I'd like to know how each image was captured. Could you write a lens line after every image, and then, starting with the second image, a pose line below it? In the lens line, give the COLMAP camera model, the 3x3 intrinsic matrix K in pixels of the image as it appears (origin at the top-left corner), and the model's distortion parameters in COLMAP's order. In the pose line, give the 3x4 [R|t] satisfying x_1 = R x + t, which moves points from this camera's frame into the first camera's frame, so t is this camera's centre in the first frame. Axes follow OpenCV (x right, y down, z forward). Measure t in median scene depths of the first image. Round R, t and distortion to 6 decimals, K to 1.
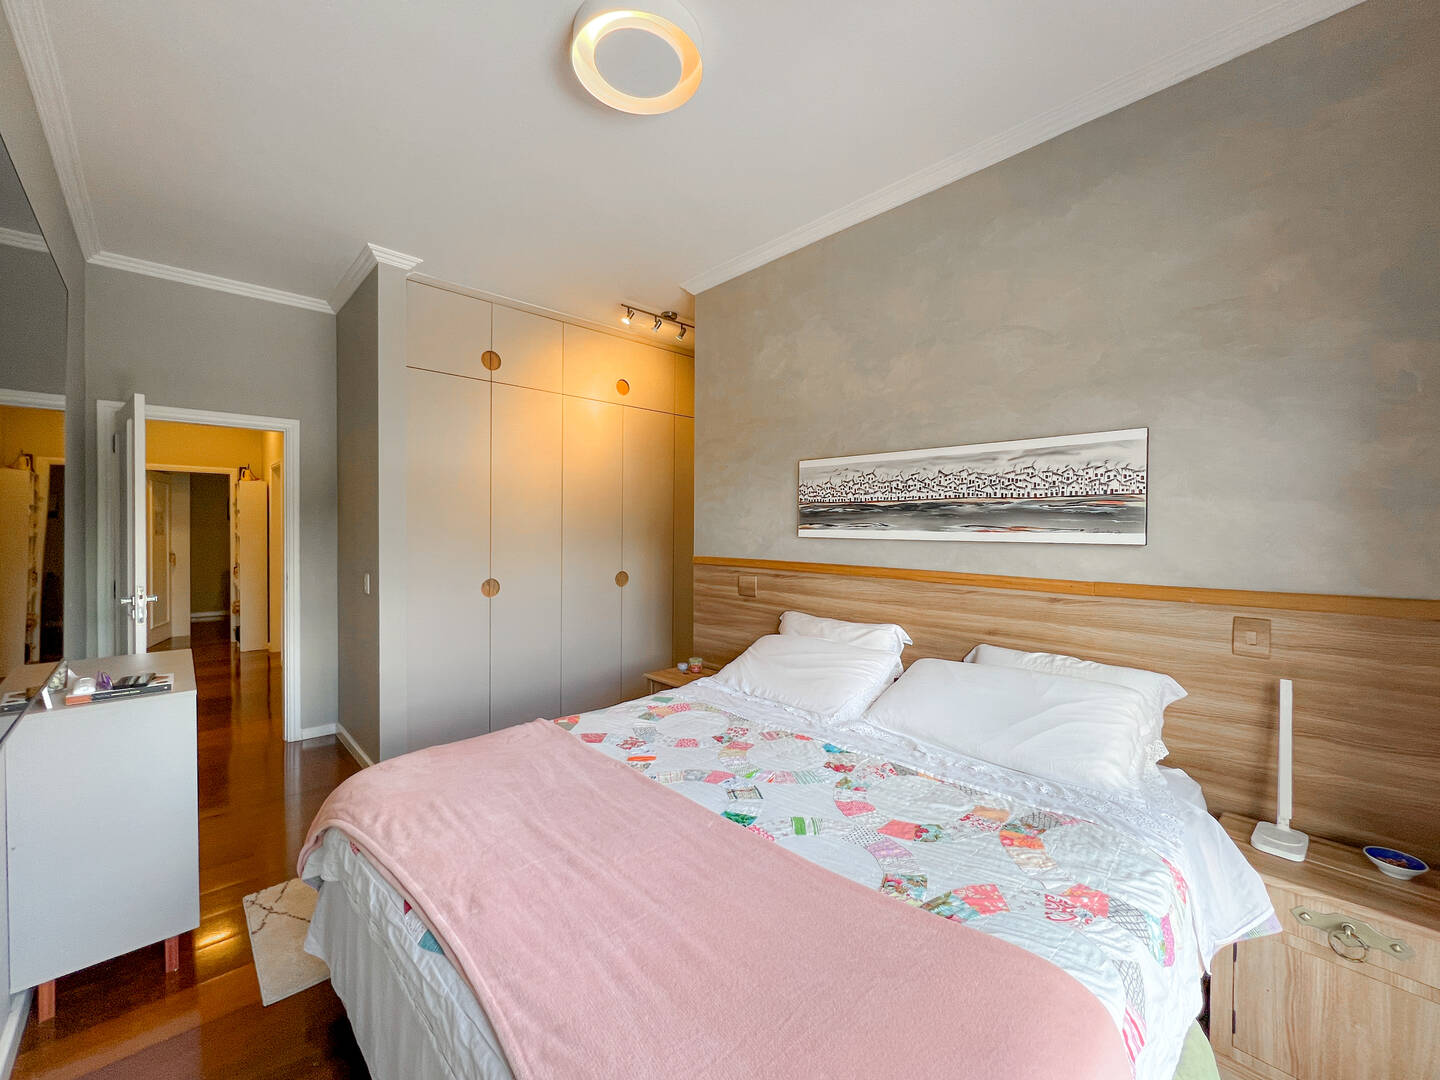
lens RADIAL K [[581.3, 0, 716.6], [0, 581.3, 530.6], [0, 0, 1]] dist [-0.004323, 0.000814]
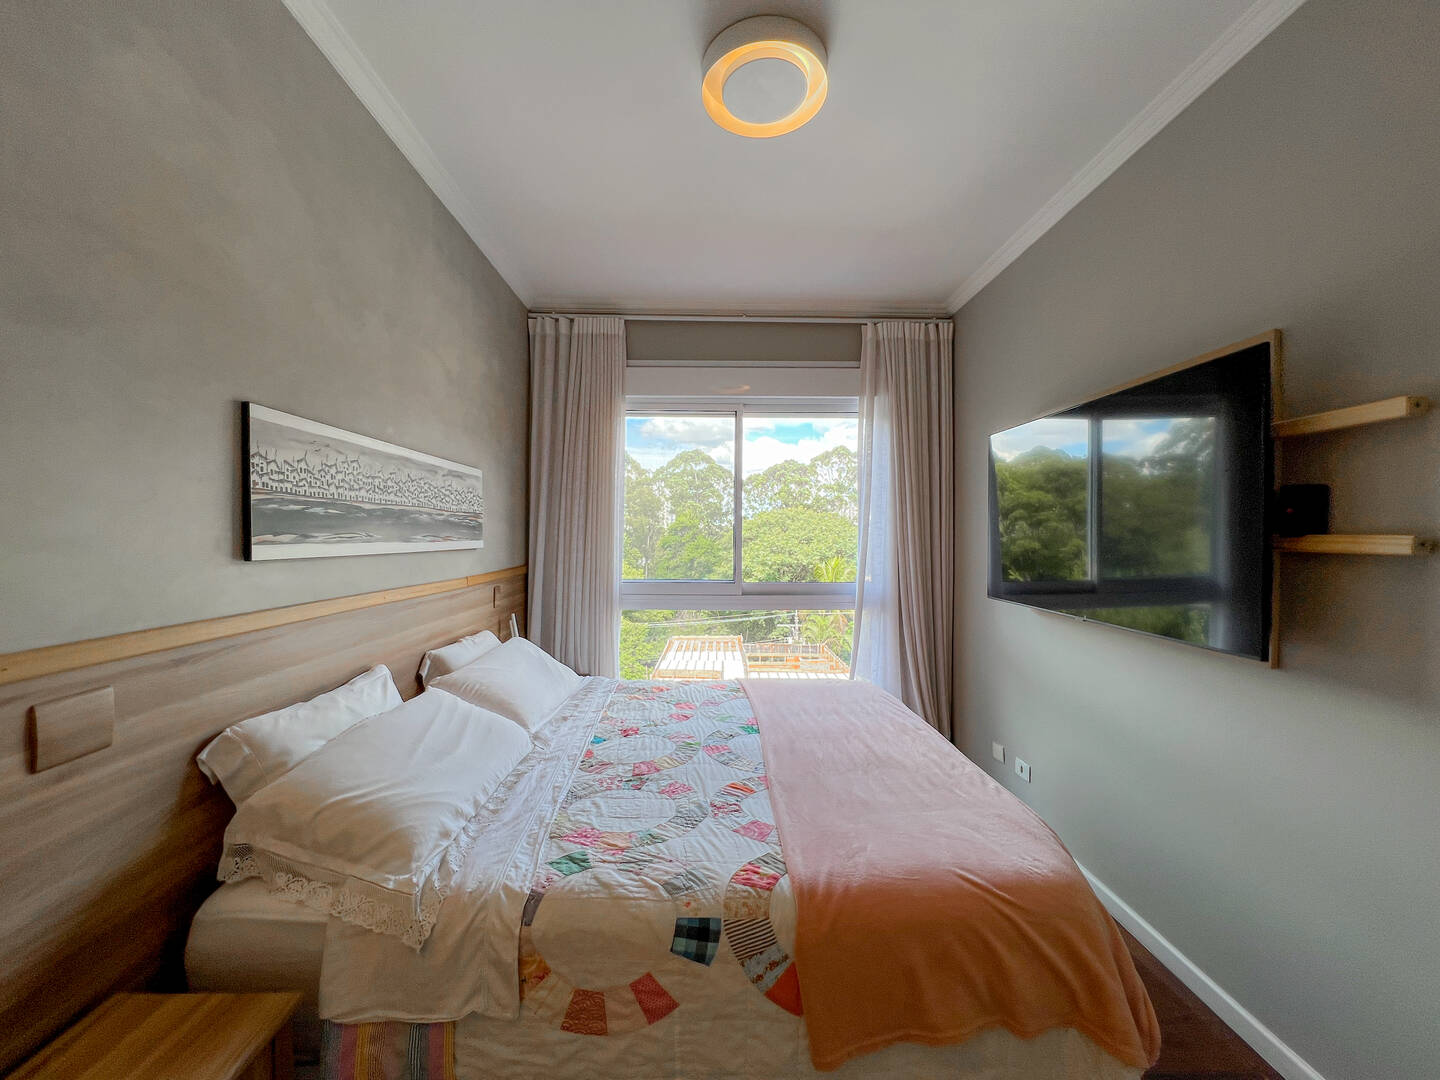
lens RADIAL K [[581.3, 0, 715.3], [0, 581.3, 537.4], [0, 0, 1]] dist [-0.004323, 0.000814]
pose [[-0.740571, -0.002992, 0.671972, -0.527010], [0.007433, 0.999892, 0.012644, -0.013091], [-0.671937, 0.014359, -0.740469, 1.249562]]
